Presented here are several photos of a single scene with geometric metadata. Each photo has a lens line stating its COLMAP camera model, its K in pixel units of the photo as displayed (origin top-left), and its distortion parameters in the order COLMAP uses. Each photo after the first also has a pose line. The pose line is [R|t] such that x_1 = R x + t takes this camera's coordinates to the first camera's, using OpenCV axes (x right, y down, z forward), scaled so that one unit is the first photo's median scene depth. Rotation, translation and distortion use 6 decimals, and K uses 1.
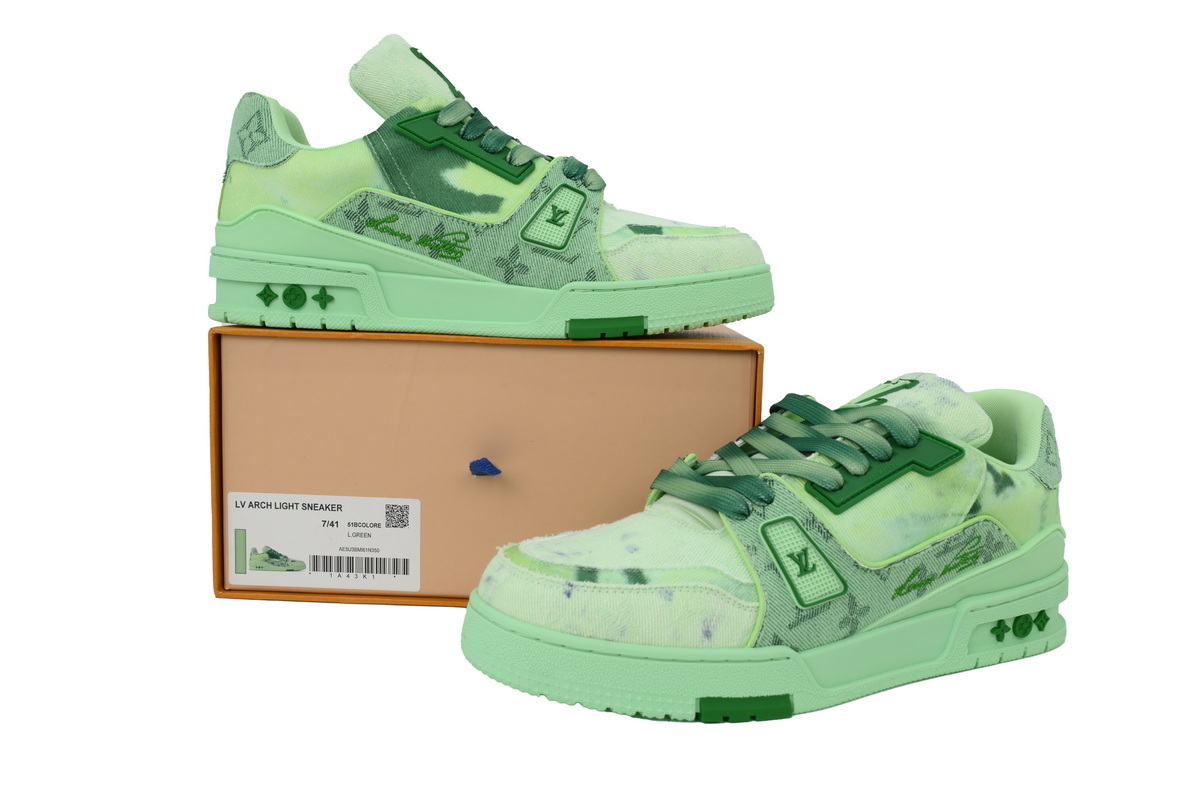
lens RADIAL K [[1026.5, 0, 600.0], [0, 1026.5, 400.0], [0, 0, 1]] dist [0.013811, -0.002603]
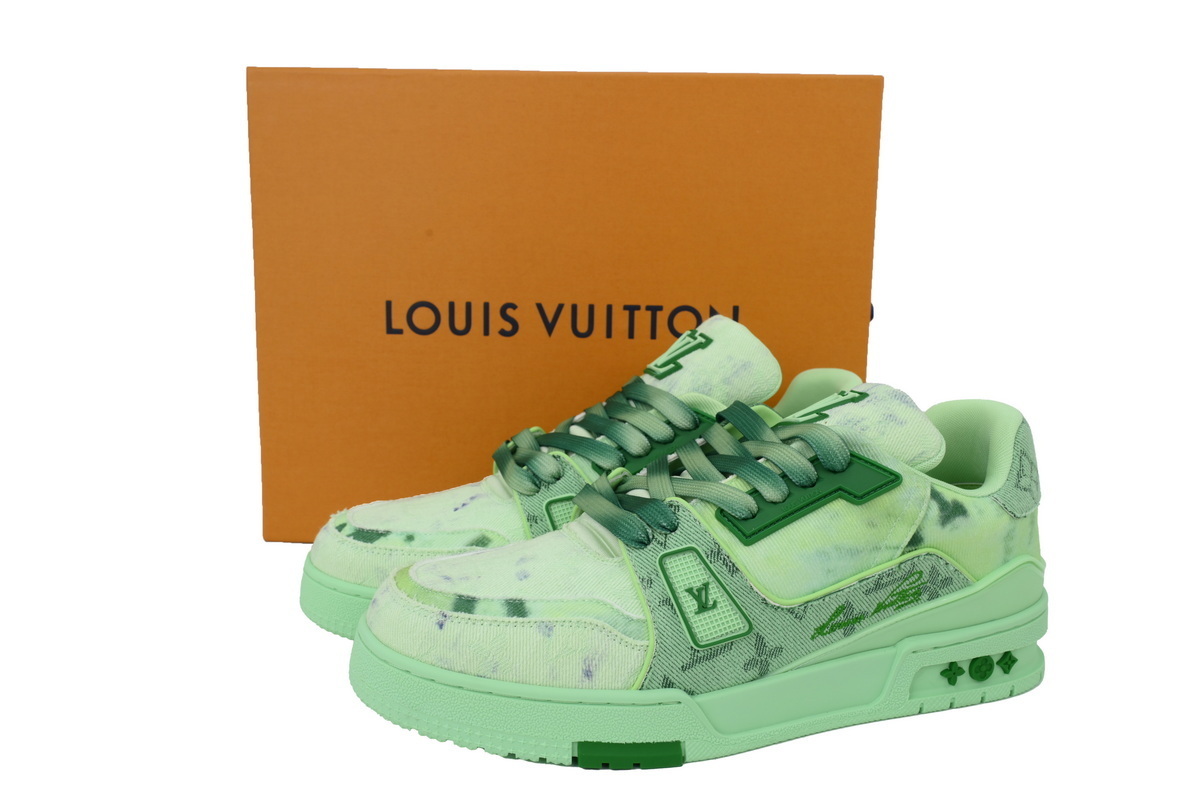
lens RADIAL K [[1026.5, 0, 600.0], [0, 1026.5, 400.0], [0, 0, 1]] dist [0.013811, -0.002603]
pose [[0.991159, 0.015240, -0.131804, 0.217798], [-0.009564, 0.999004, 0.043585, -0.055623], [0.132337, -0.041939, 0.990317, 0.086386]]
